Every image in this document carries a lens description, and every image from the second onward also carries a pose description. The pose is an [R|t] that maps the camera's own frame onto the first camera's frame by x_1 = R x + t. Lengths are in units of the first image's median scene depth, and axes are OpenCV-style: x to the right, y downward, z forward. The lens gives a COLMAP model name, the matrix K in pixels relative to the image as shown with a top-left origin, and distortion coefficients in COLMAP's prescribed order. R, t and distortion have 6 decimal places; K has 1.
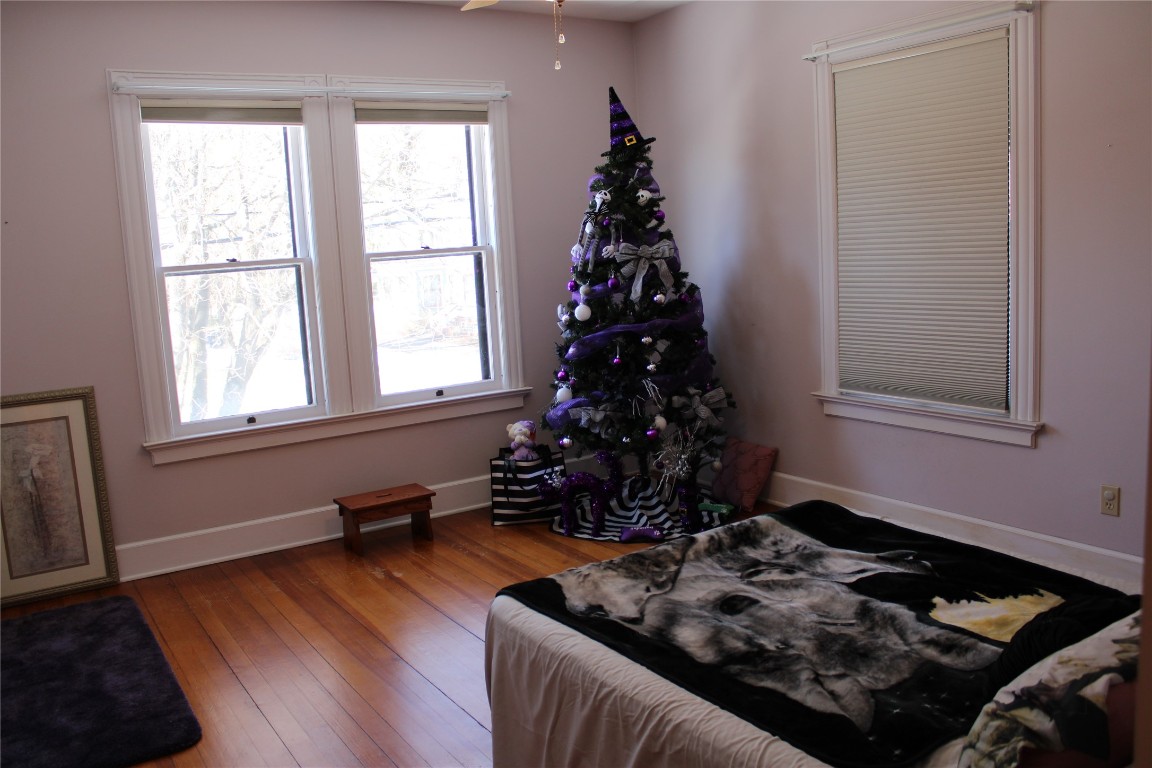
lens RADIAL K [[965.4, 0, 576.0], [0, 965.4, 384.0], [0, 0, 1]] dist [-0.160765, 0.153679]
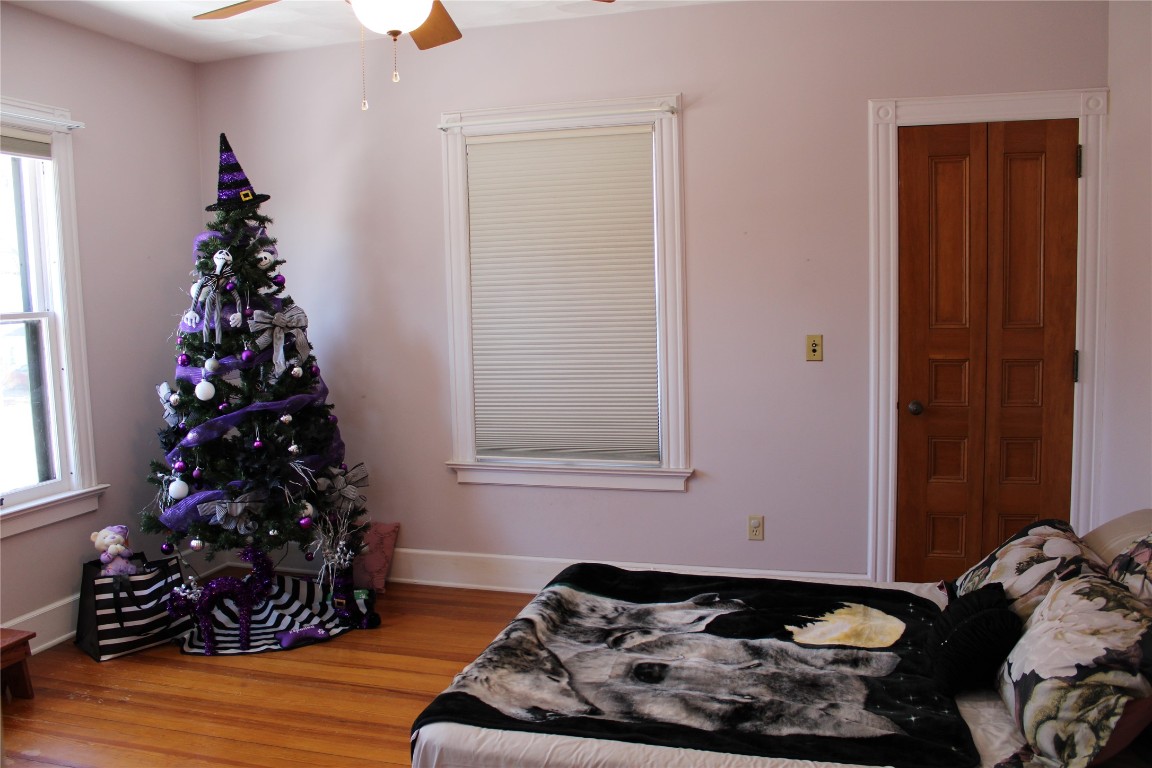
lens RADIAL K [[965.4, 0, 576.0], [0, 965.4, 384.0], [0, 0, 1]] dist [-0.160765, 0.153679]
pose [[0.761115, -0.032666, 0.647794, -0.295226], [0.079952, 0.995839, -0.043721, -0.017340], [-0.643671, 0.085069, 0.760560, 0.152557]]
